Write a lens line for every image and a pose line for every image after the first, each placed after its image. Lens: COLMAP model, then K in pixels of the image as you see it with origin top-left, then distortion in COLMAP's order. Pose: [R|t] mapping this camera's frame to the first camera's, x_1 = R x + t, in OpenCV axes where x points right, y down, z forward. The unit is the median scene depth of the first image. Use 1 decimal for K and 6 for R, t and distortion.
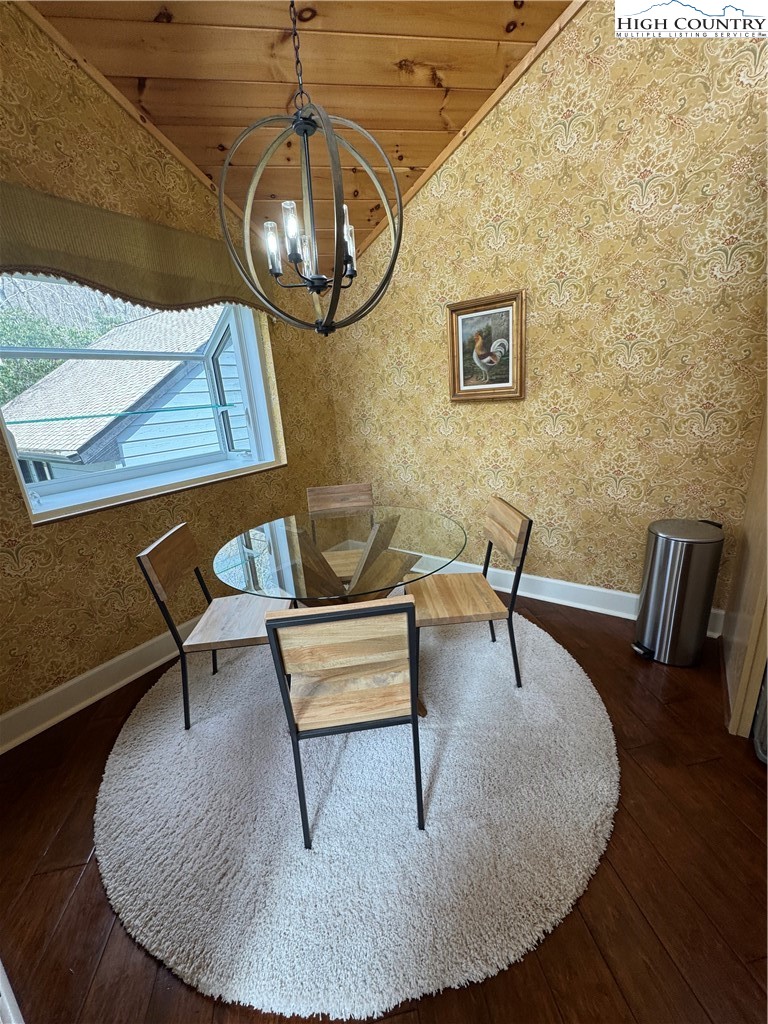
lens RADIAL K [[408.9, 0, 384.0], [0, 408.9, 512.0], [0, 0, 1]] dist [-0.004073, 0.000419]
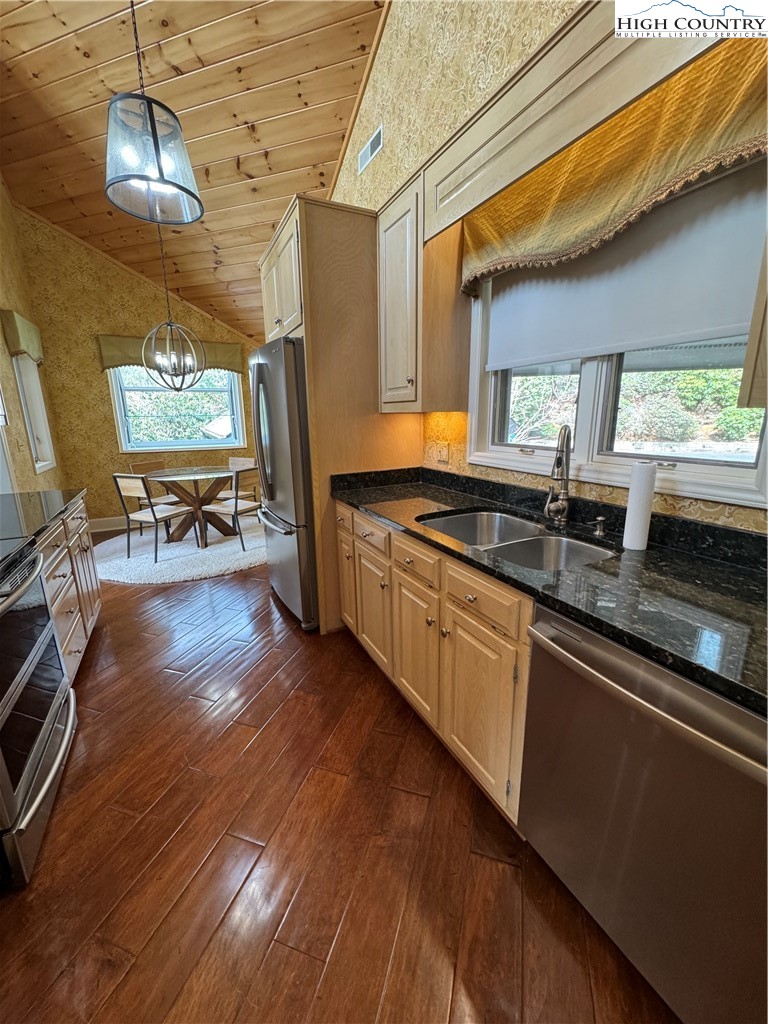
lens RADIAL K [[408.9, 0, 384.0], [0, 408.9, 512.0], [0, 0, 1]] dist [-0.004073, 0.000419]
pose [[0.891029, 0.164646, -0.423037, 1.823148], [-0.178970, 0.983837, 0.005950, 0.073848], [0.417178, 0.070410, 0.906093, -0.668279]]
